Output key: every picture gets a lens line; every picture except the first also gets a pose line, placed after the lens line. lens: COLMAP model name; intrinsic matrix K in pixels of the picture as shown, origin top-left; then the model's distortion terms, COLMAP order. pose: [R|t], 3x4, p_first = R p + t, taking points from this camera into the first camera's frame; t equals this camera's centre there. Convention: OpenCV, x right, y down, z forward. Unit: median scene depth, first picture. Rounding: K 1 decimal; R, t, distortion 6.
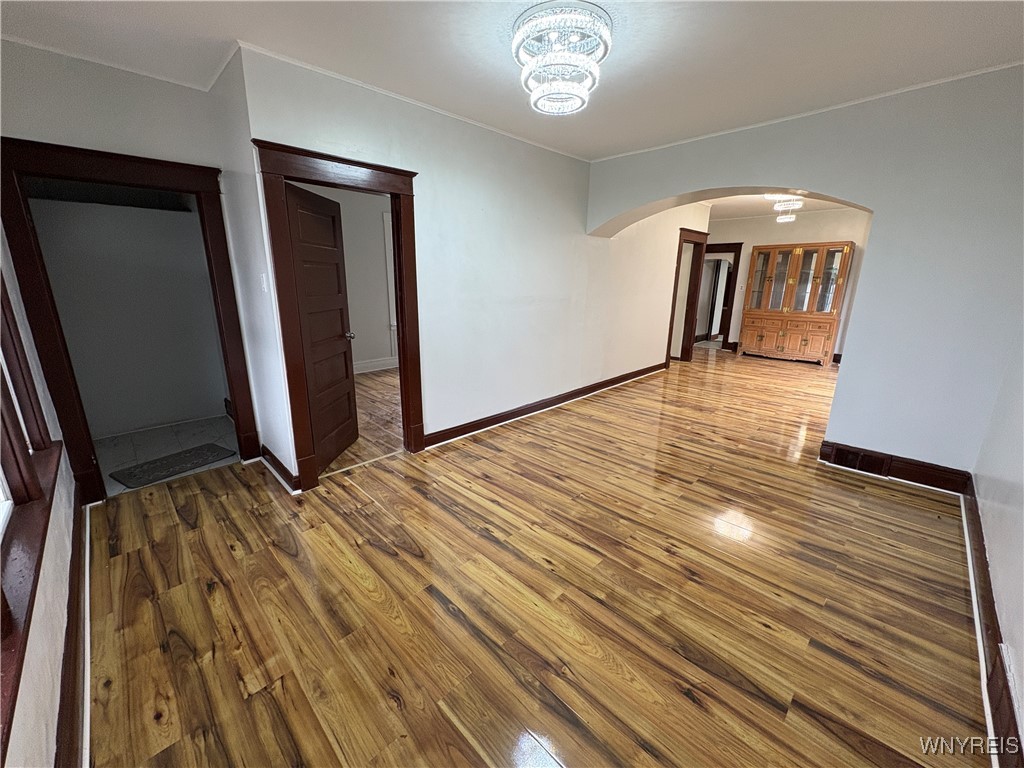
lens RADIAL K [[407.0, 0, 512.1], [0, 407.0, 386.6], [0, 0, 1]] dist [0.001121, 0.000197]
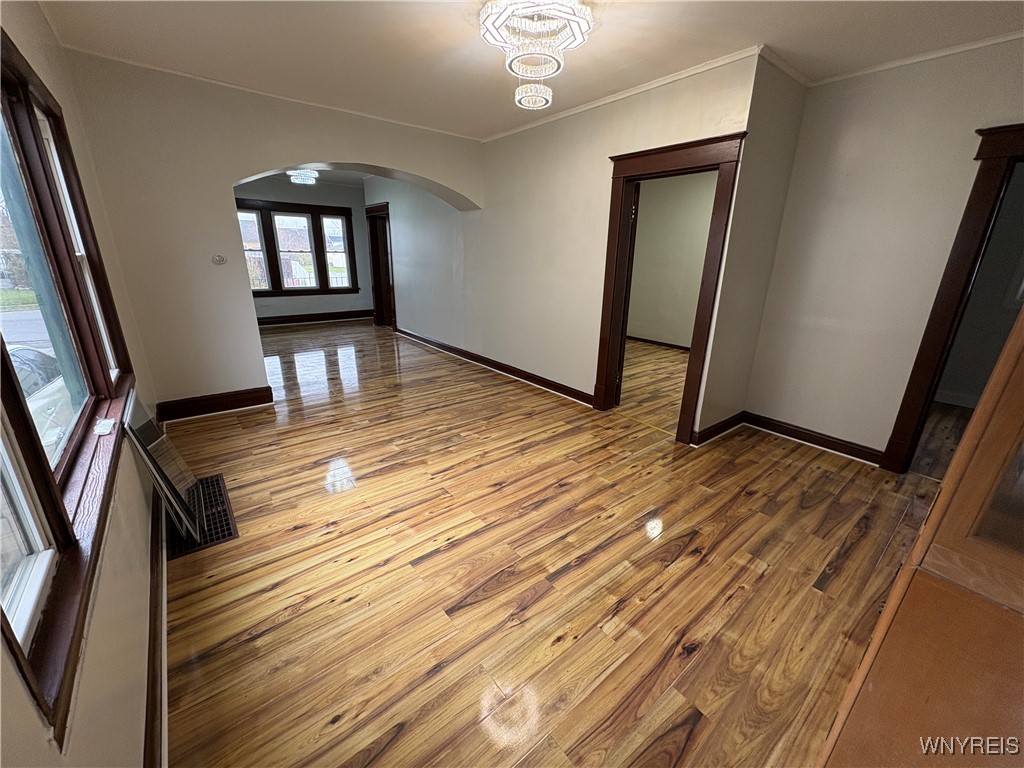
lens RADIAL K [[407.0, 0, 513.3], [0, 407.0, 379.6], [0, 0, 1]] dist [0.001121, 0.000197]
pose [[-0.121278, 0.290816, -0.949062, 1.212690], [-0.260030, 0.913421, 0.313123, -0.303440], [0.957954, 0.284759, -0.035157, 1.147627]]
